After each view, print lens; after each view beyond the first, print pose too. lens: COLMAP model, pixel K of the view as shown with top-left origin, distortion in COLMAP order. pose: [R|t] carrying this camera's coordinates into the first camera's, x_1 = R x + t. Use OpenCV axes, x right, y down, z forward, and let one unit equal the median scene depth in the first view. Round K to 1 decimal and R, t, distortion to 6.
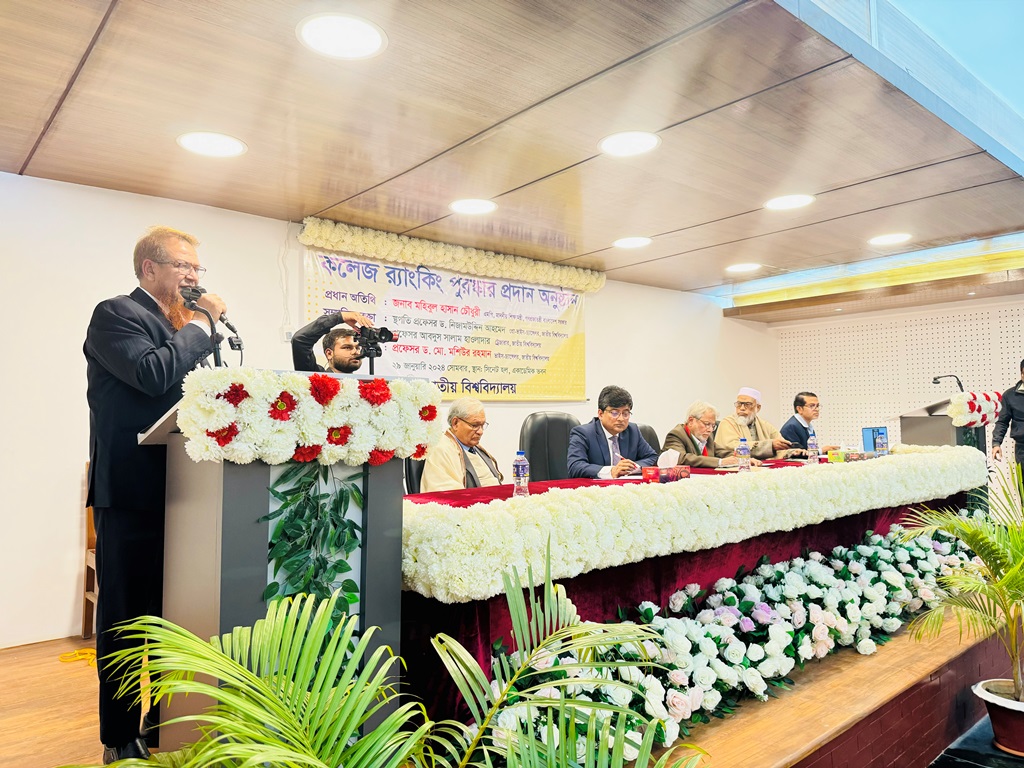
lens RADIAL K [[714.7, 0, 529.1], [0, 714.7, 393.3], [0, 0, 1]] dist [0.094992, -0.091371]
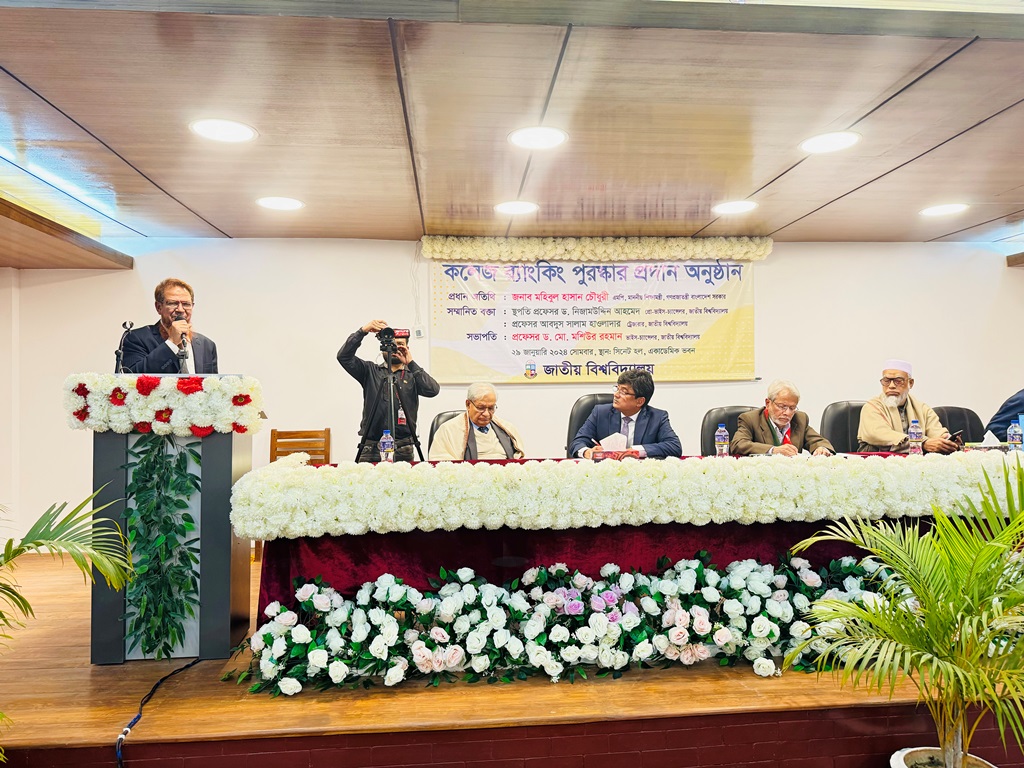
lens RADIAL K [[715.7, 0, 509.8], [0, 715.7, 382.7], [0, 0, 1]] dist [0.088127, -0.099690]
pose [[0.802217, -0.011963, -0.596913, 0.513180], [0.022908, 0.999680, 0.010752, -0.003850], [0.596593, -0.022299, 0.802234, 0.095012]]
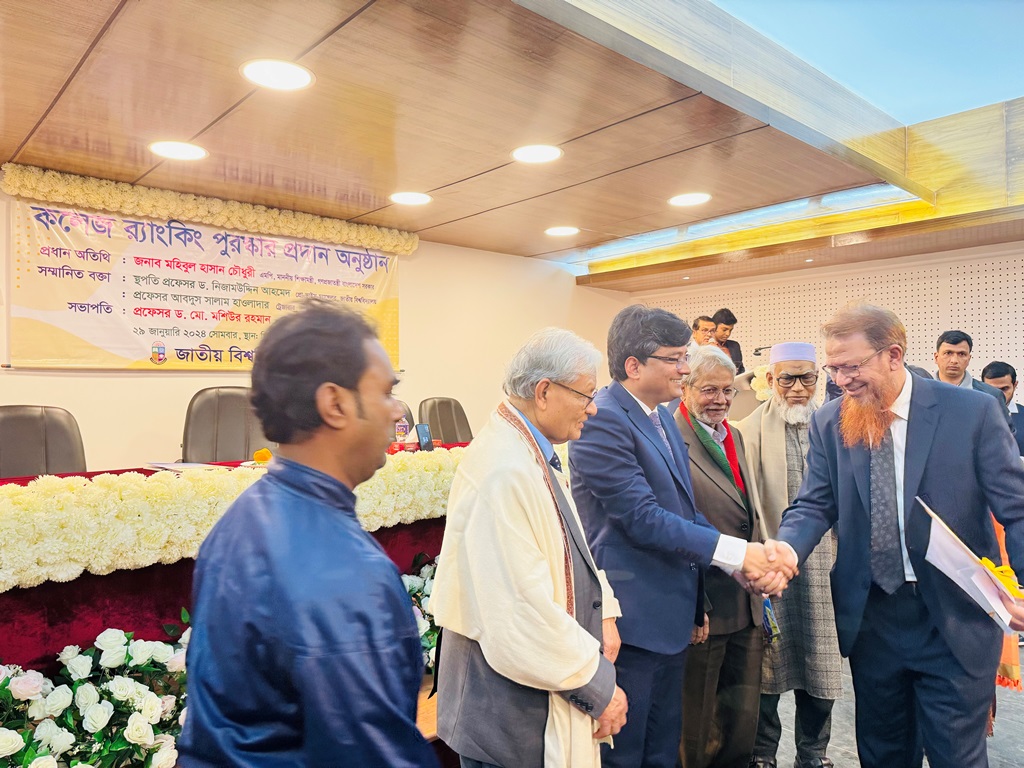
lens RADIAL K [[725.9, 0, 520.7], [0, 725.9, 389.3], [0, 0, 1]] dist [0.063266, -0.090641]
pose [[0.999736, 0.005447, 0.022307, 0.292836], [-0.006220, 0.999377, 0.034732, -0.000474], [-0.022104, -0.034861, 0.999148, 0.072527]]
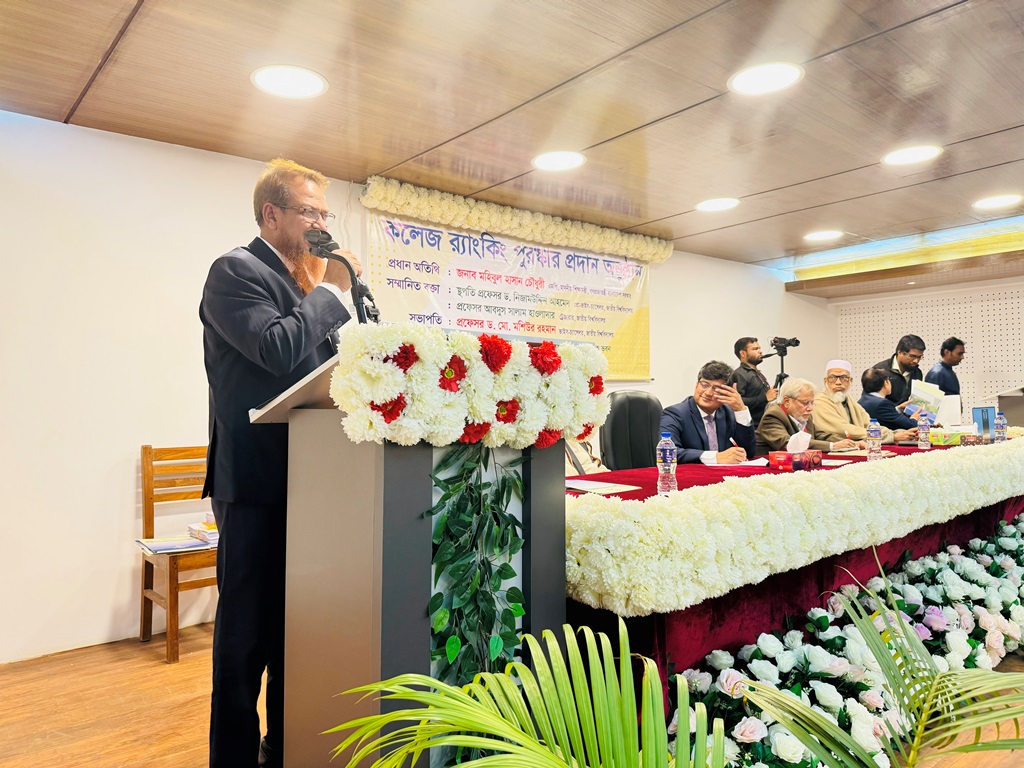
lens RADIAL K [[714.7, 0, 529.1], [0, 714.7, 393.3], [0, 0, 1]] dist [0.094992, -0.091371]
pose [[0.999991, -0.001911, -0.003850, -0.100814], [0.001995, 0.999759, 0.021857, 0.008923], [0.003808, -0.021865, 0.999754, 0.083983]]
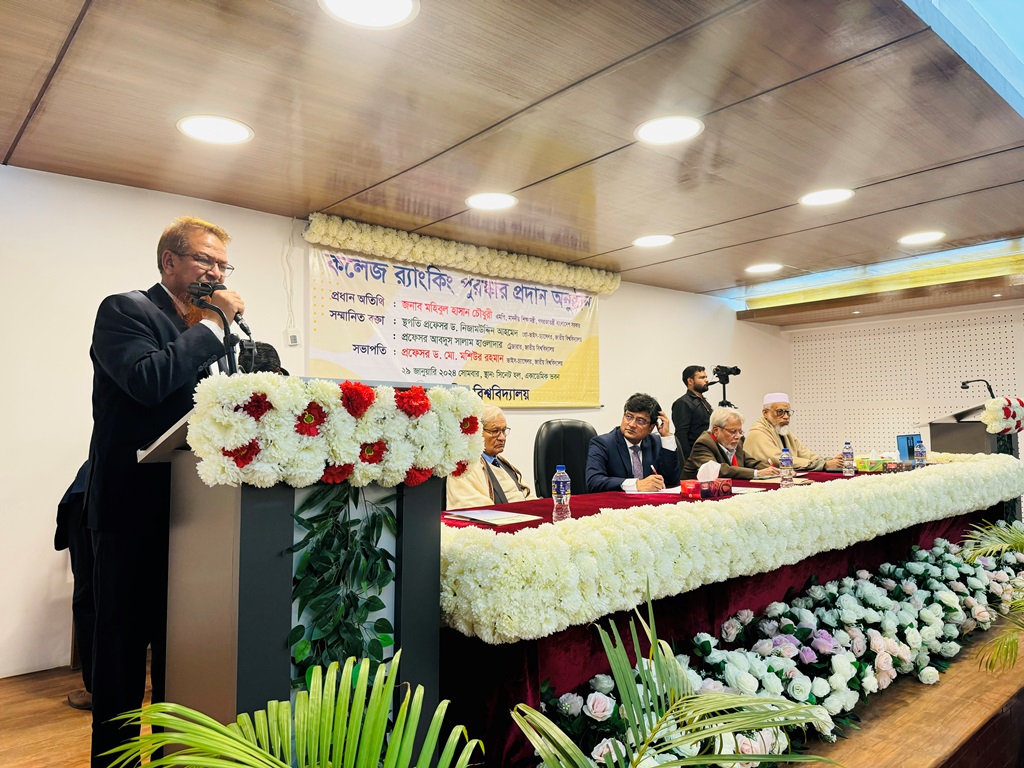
lens RADIAL K [[713.6, 0, 530.5], [0, 713.6, 393.9], [0, 0, 1]] dist [0.096747, -0.090644]
pose [[0.999894, -0.002301, 0.014342, -0.036861], [0.002382, 0.999981, -0.005610, -0.002767], [-0.014329, 0.005644, 0.999881, 0.057030]]
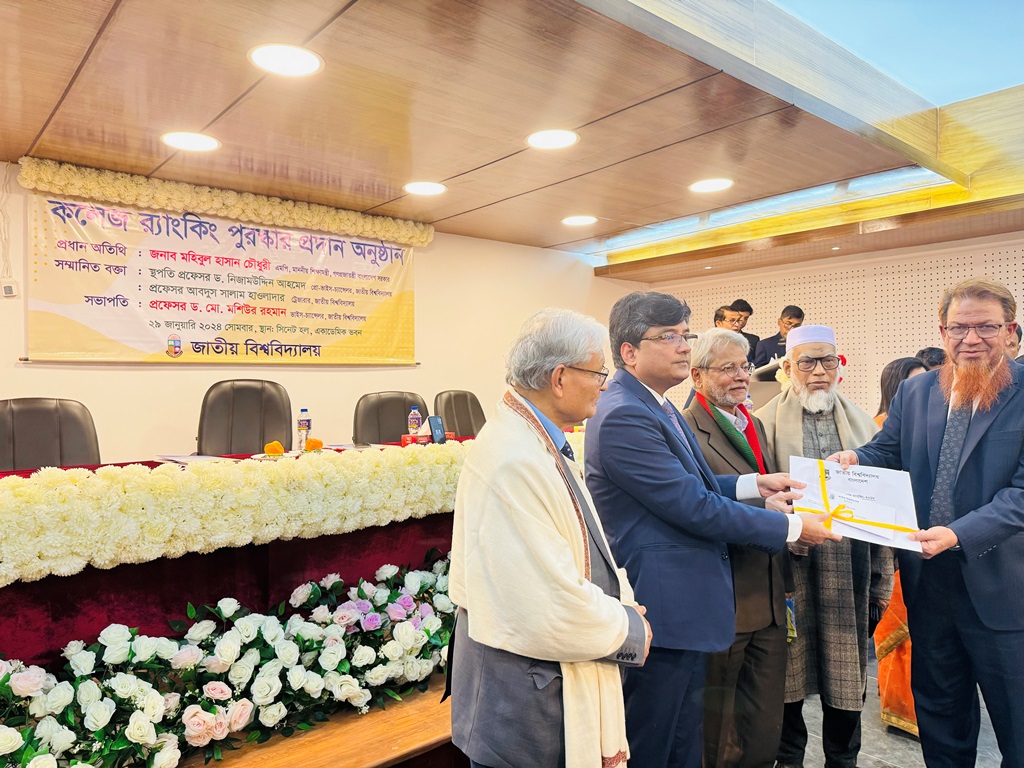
lens RADIAL K [[727.2, 0, 513.8], [0, 727.2, 383.4], [0, 0, 1]] dist [0.067048, -0.100211]
pose [[0.999879, 0.002655, -0.015304, 0.298578], [-0.002134, 0.999421, 0.033964, 0.003508], [0.015386, -0.033928, 0.999306, 0.090224]]
